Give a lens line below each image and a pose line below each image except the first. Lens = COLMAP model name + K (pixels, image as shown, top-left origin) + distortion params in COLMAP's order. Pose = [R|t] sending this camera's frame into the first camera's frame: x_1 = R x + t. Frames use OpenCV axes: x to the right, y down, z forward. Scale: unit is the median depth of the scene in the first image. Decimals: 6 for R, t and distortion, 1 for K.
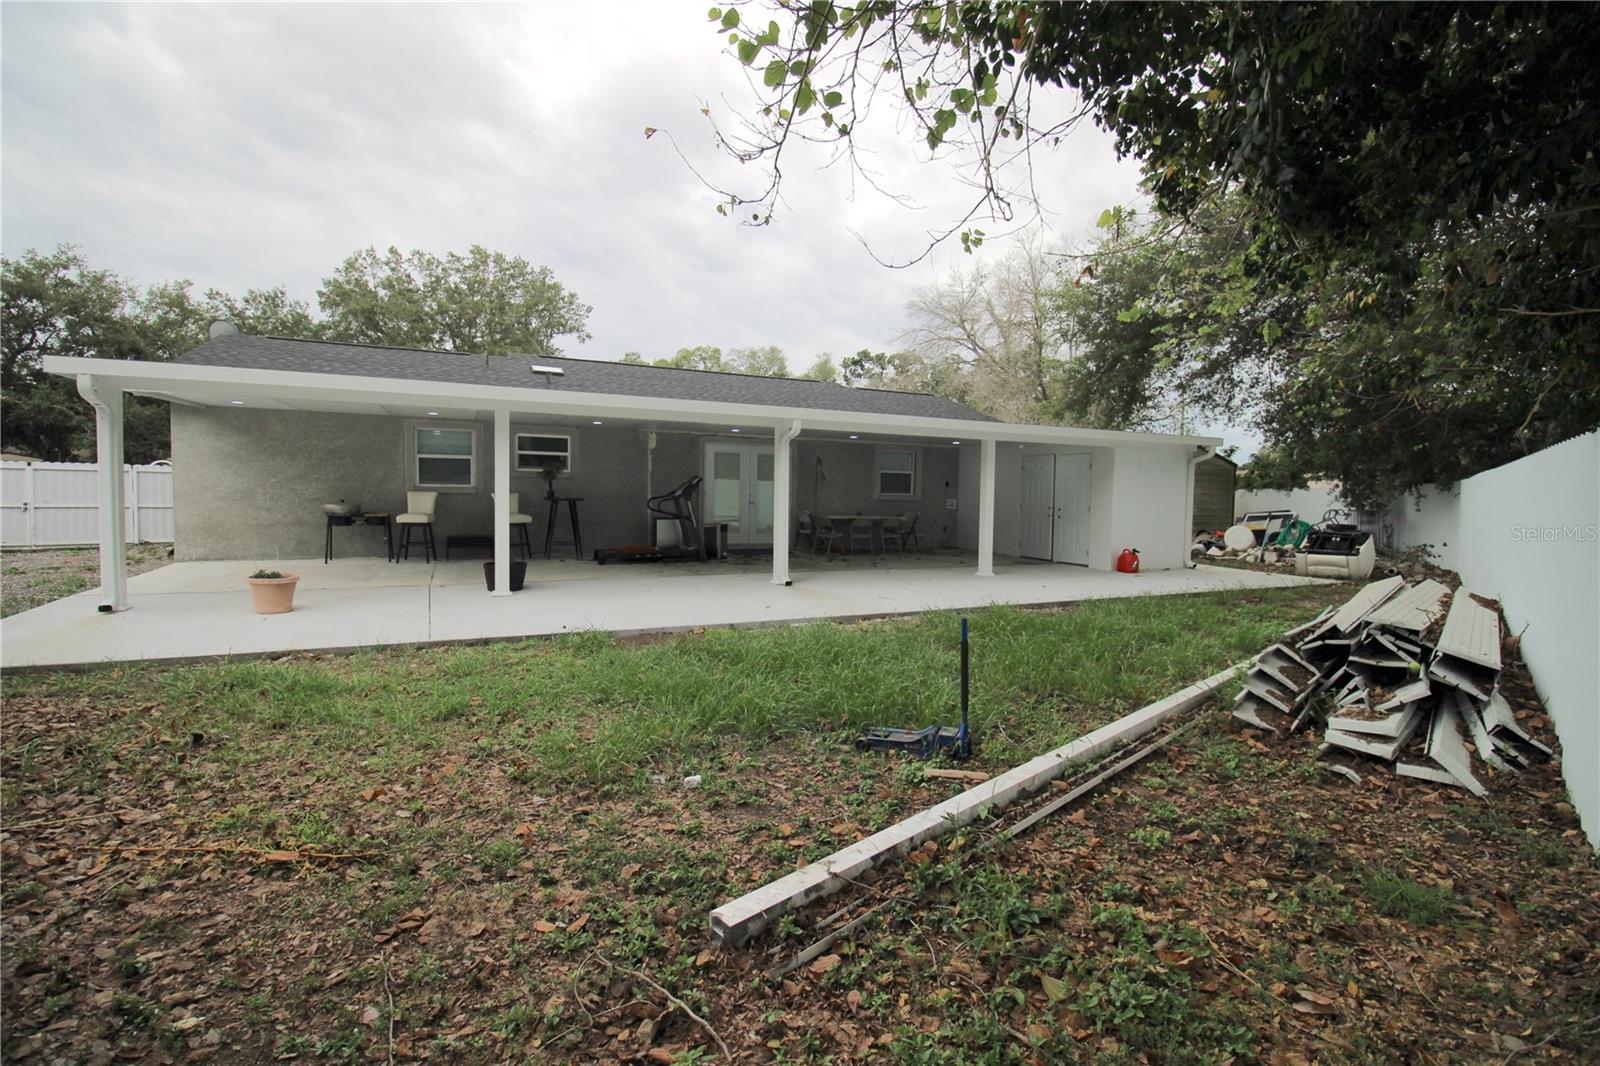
lens RADIAL K [[742.0, 0, 806.5], [0, 742.0, 532.6], [0, 0, 1]] dist [-0.005425, -0.012476]
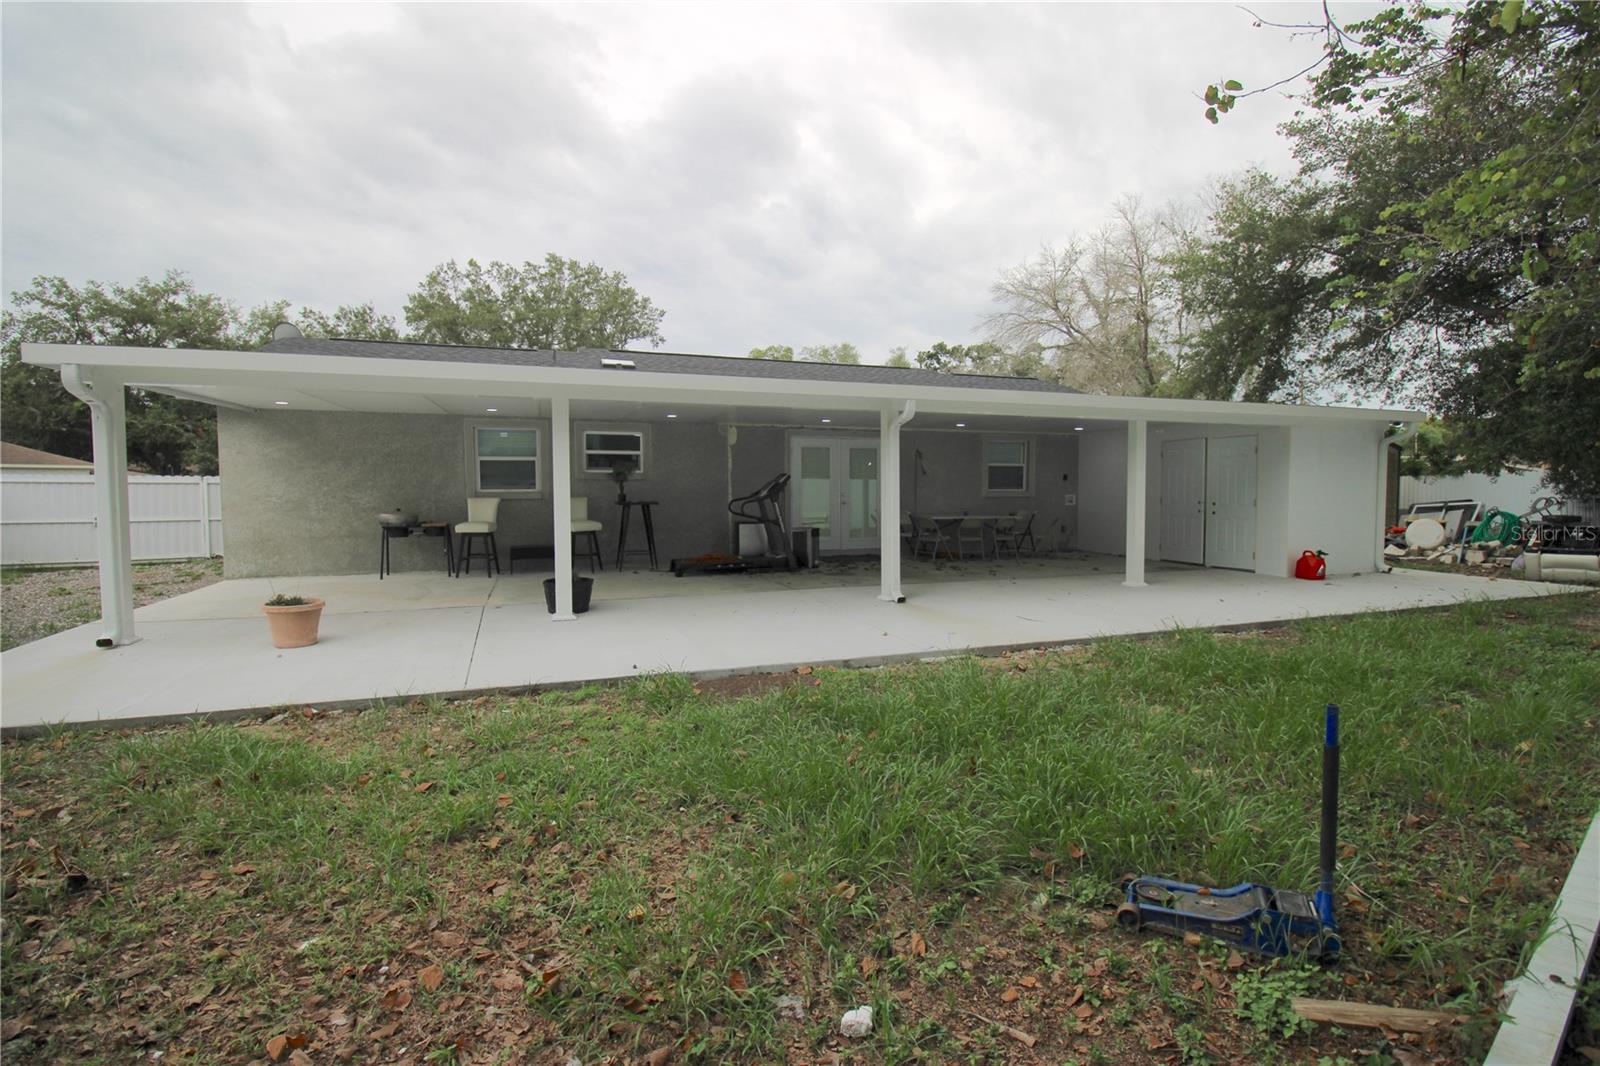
lens RADIAL K [[742.0, 0, 806.5], [0, 742.0, 532.6], [0, 0, 1]] dist [-0.005425, -0.012476]
pose [[0.995116, -0.015943, -0.097412, -0.031888], [0.015947, 0.999873, -0.000743, -0.004838], [0.097411, -0.000814, 0.995244, 0.112541]]
